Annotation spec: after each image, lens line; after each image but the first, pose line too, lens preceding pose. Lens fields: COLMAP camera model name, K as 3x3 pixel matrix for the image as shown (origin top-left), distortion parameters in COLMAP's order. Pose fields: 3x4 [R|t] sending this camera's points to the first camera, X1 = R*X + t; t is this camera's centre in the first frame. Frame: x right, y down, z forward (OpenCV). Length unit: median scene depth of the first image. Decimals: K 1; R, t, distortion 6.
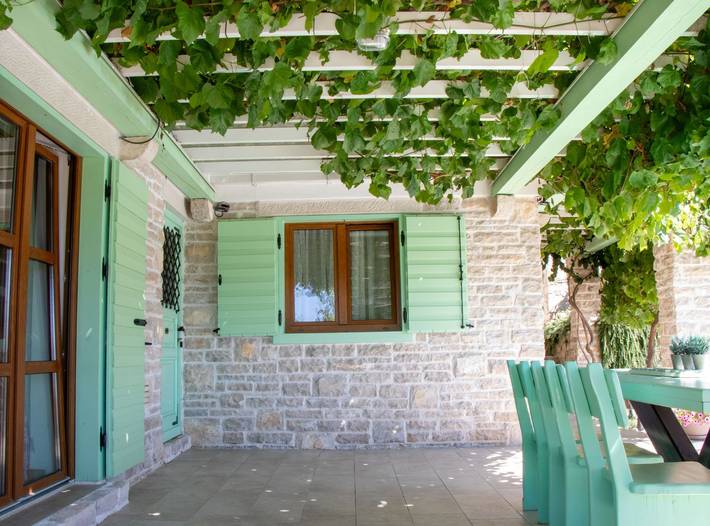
lens RADIAL K [[670.1, 0, 355.0], [0, 670.1, 263.0], [0, 0, 1]] dist [-0.186604, 0.167262]
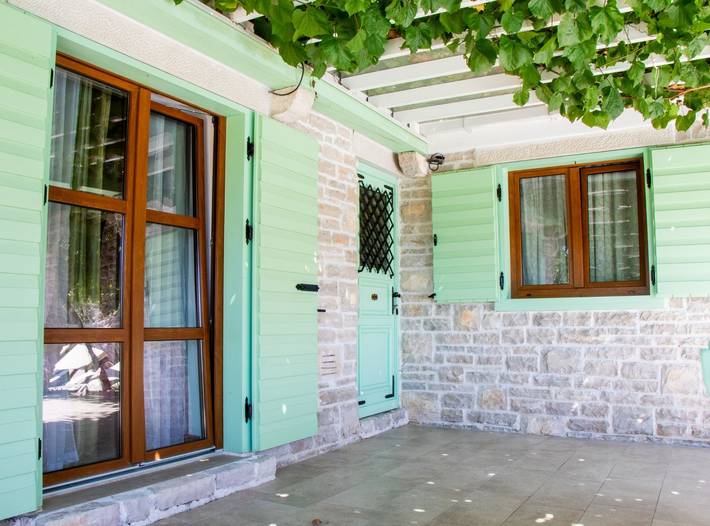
lens RADIAL K [[670.1, 0, 355.0], [0, 670.1, 263.0], [0, 0, 1]] dist [-0.186604, 0.167262]
pose [[0.866341, -0.026038, -0.498774, 0.154288], [0.050050, 0.998139, 0.034827, 0.019623], [0.496939, -0.055135, 0.866032, 0.162036]]
